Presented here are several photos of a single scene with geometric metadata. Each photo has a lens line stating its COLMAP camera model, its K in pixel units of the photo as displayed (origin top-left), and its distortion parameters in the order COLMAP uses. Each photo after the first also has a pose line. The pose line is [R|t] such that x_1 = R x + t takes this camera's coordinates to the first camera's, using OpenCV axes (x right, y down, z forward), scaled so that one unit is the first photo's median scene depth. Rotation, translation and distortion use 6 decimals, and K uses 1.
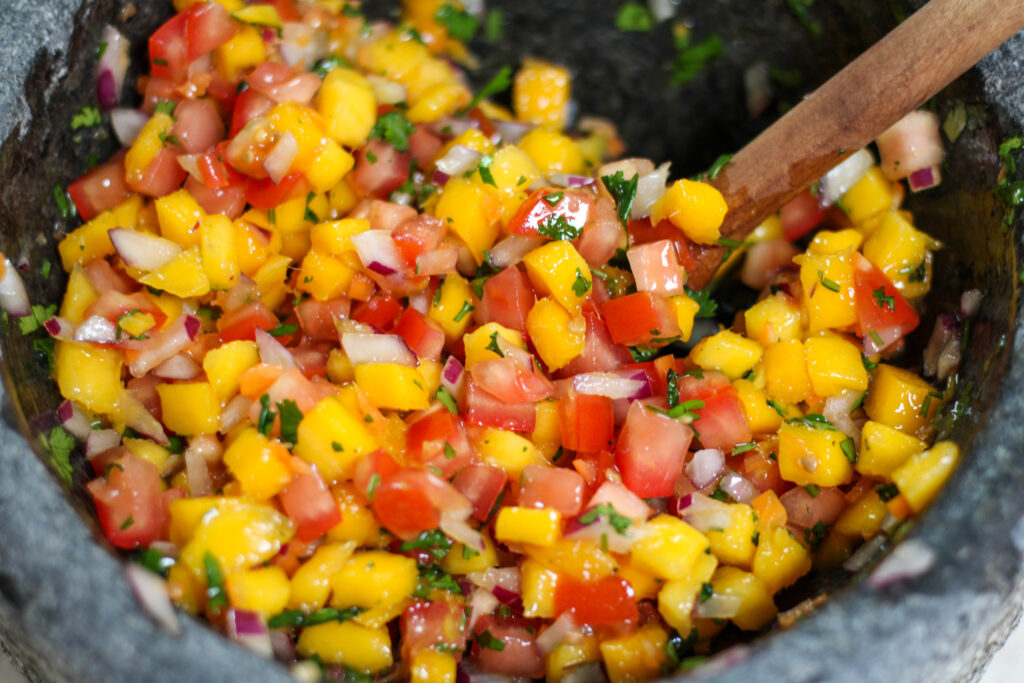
lens RADIAL K [[2743.2, 0, 512.0], [0, 2743.2, 341.5], [0, 0, 1]] dist [-0.064728, -1.825630]
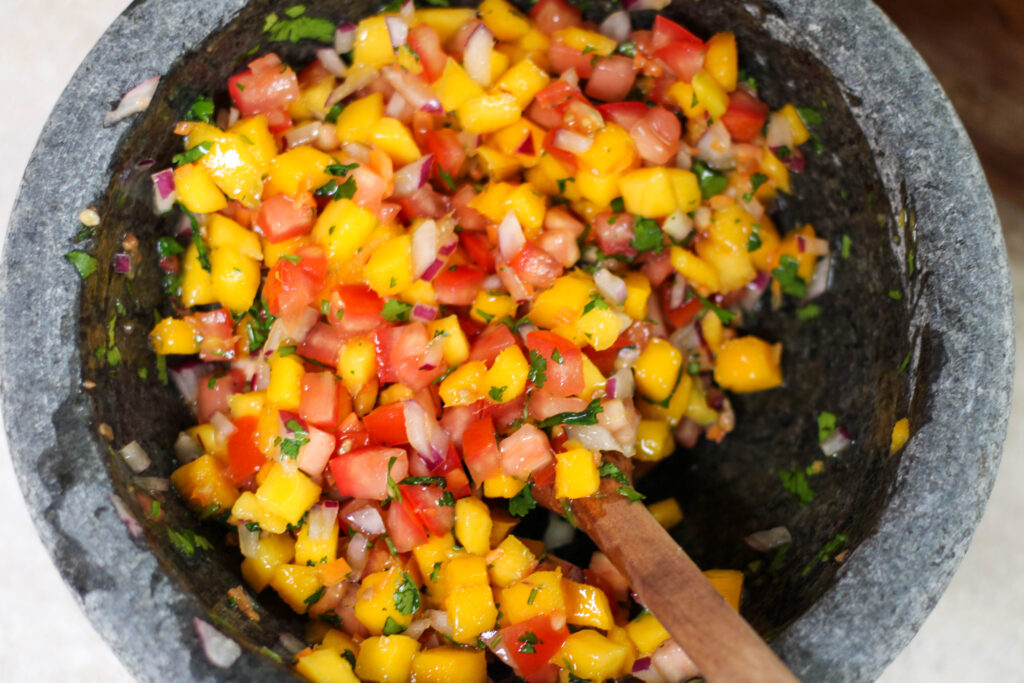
lens RADIAL K [[2778.6, 0, 512.0], [0, 2778.6, 341.5], [0, 0, 1]] dist [0.063773, -1.335027]
pose [[0.134274, 0.962513, -0.235669, 0.295472], [-0.875001, 0.226791, 0.427713, -0.562812], [0.465127, 0.148780, 0.872652, -0.086620]]
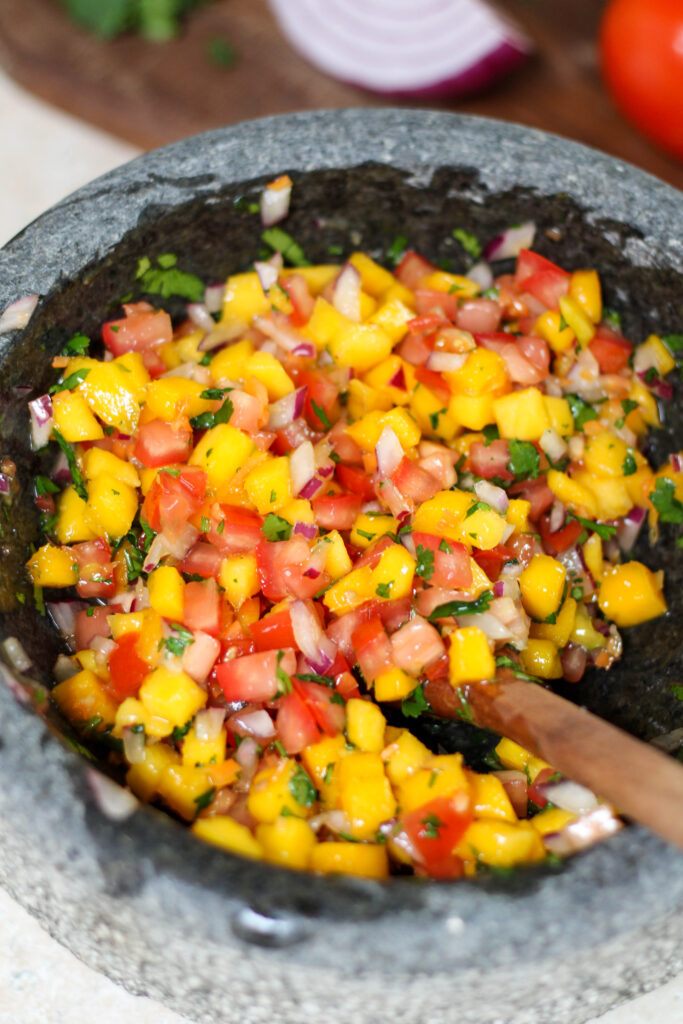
lens RADIAL K [[2743.2, 0, 341.5], [0, 2743.2, 512.0], [0, 0, 1]] dist [-0.064728, -1.825630]
pose [[0.179688, 0.837054, -0.516772, 0.613937], [-0.873090, 0.377737, 0.308266, -0.388029], [0.453239, 0.395797, 0.798699, 0.014444]]
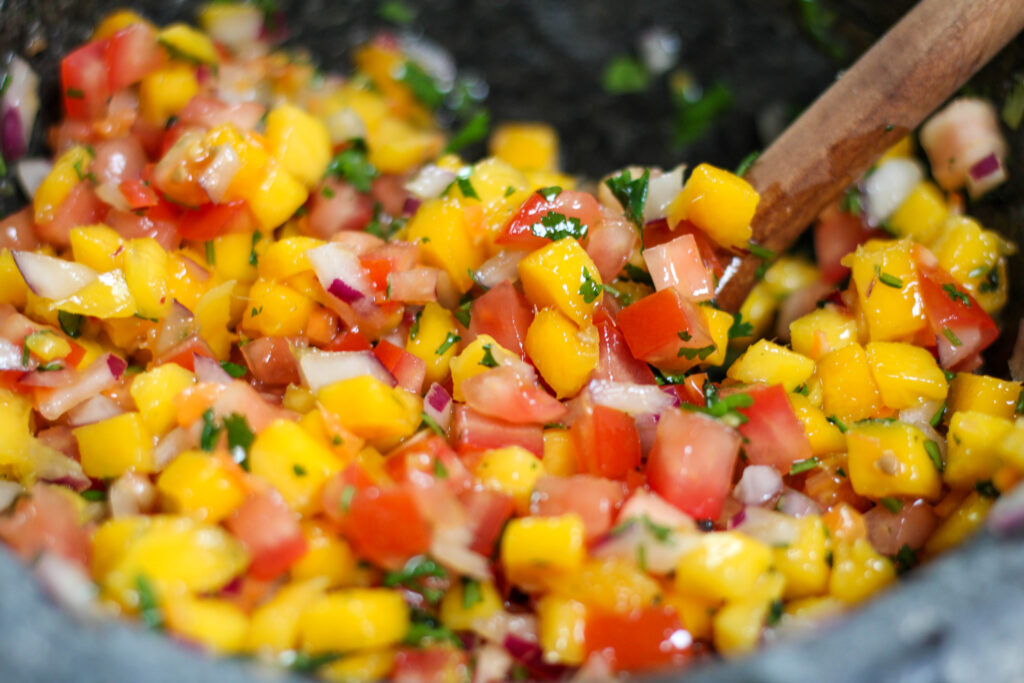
lens RADIAL K [[2743.2, 0, 512.0], [0, 2743.2, 341.5], [0, 0, 1]] dist [-0.064728, -1.825630]
pose [[0.998371, -0.048488, 0.030083, -0.023426], [0.054962, 0.958849, -0.278546, 0.221364], [-0.015339, 0.279746, 0.959952, 0.215121]]
